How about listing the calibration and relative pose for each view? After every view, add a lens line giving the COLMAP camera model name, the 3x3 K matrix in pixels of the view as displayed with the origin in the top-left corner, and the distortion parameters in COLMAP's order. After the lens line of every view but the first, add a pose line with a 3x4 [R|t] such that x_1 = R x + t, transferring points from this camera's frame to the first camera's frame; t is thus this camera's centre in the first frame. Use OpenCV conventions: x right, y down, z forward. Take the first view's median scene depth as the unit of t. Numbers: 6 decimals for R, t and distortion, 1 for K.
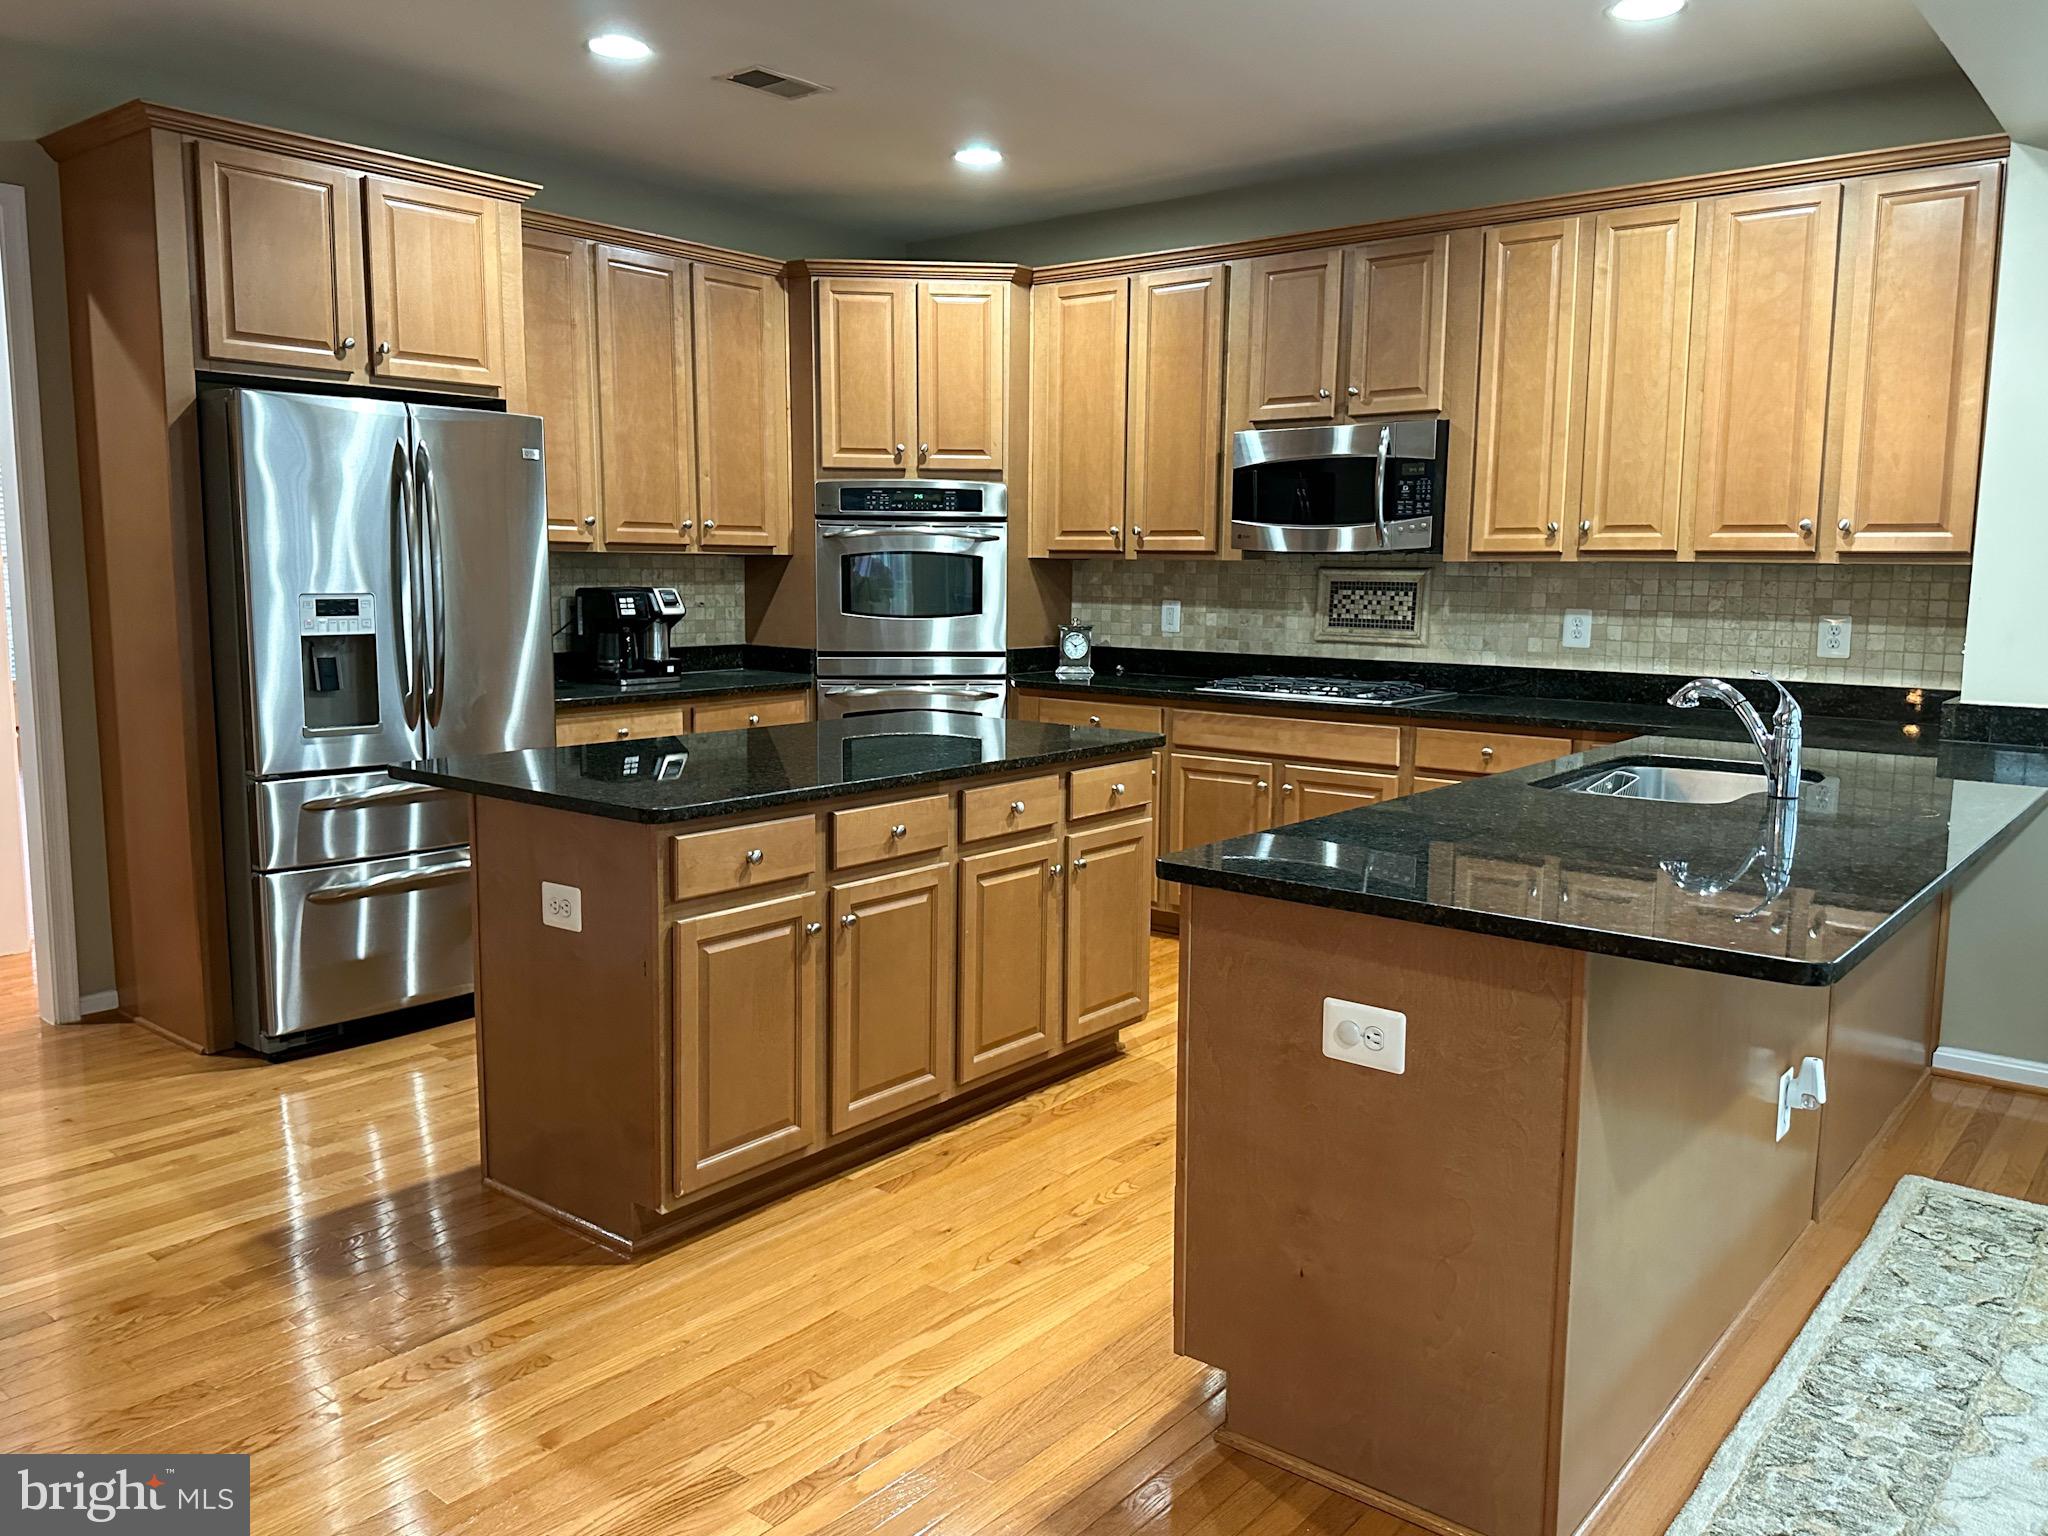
lens RADIAL K [[1545.1, 0, 1008.8], [0, 1545.1, 761.5], [0, 0, 1]] dist [0.167389, -0.307922]
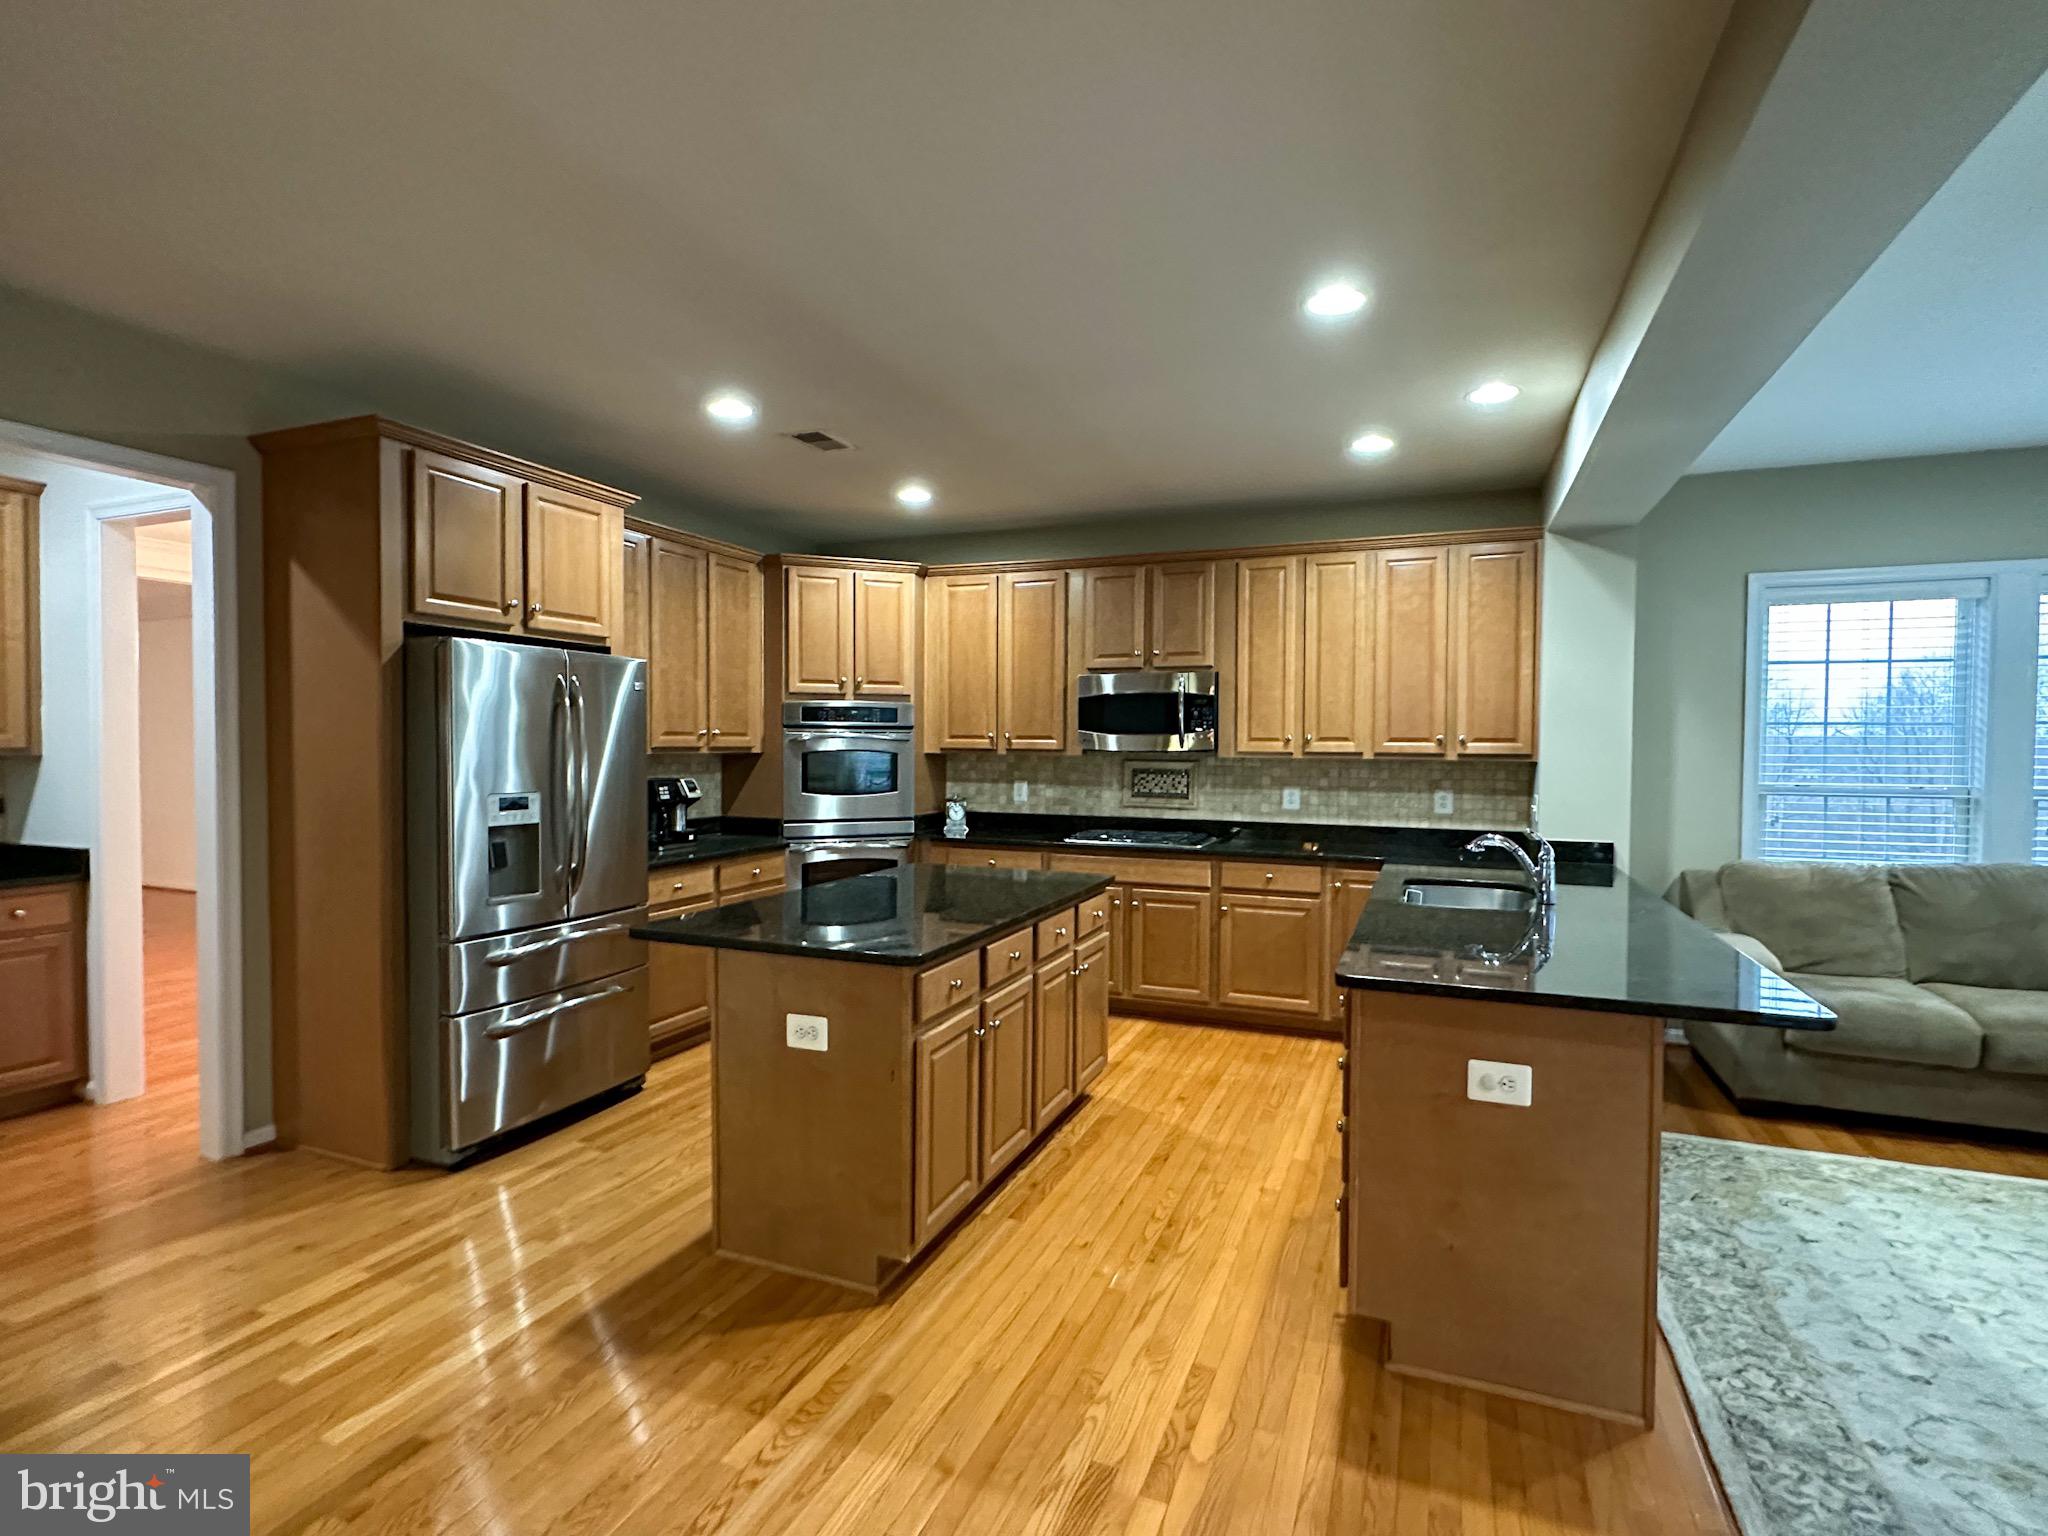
lens RADIAL K [[1010.5, 0, 1015.6], [0, 1010.5, 771.6], [0, 0, 1]] dist [0.000915, 0.000688]
pose [[0.956660, -0.010930, 0.291003, -0.214586], [0.040053, 0.994737, -0.094309, -0.022703], [-0.288441, 0.101878, 0.952062, 0.068432]]
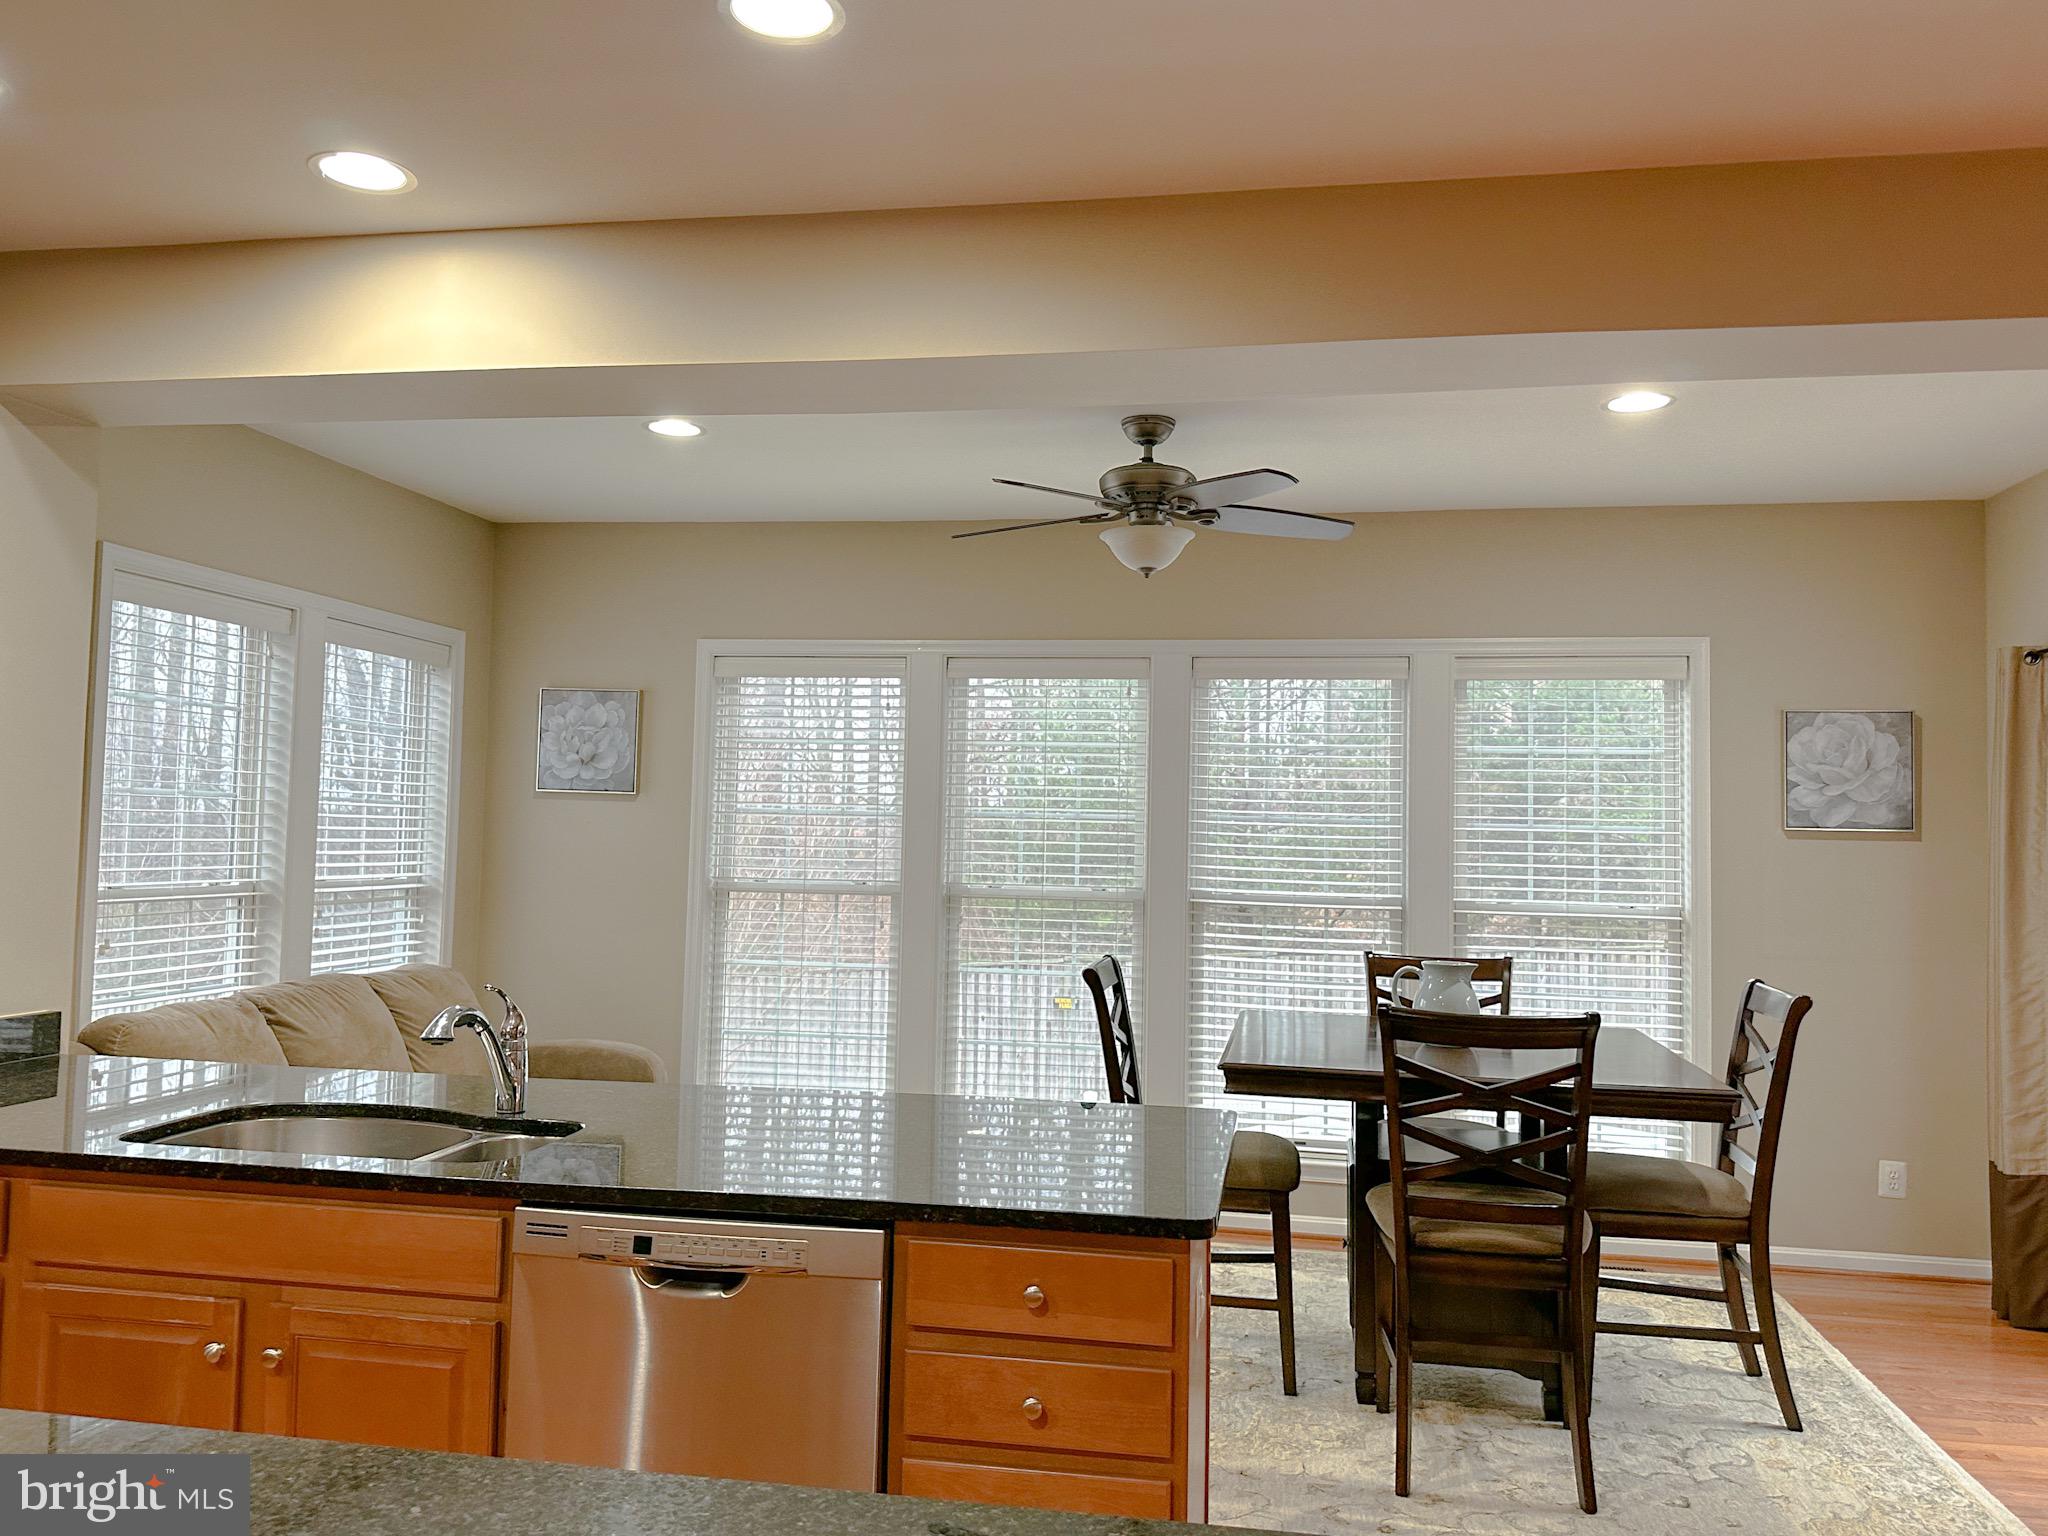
lens RADIAL K [[1557.3, 0, 1021.4], [0, 1557.3, 760.2], [0, 0, 1]] dist [0.137491, -0.217942]
pose [[-0.494518, 0.023526, 0.868849, -0.304787], [0.087760, 0.995876, 0.022985, -0.111040], [-0.864725, 0.087617, -0.494544, 0.698383]]
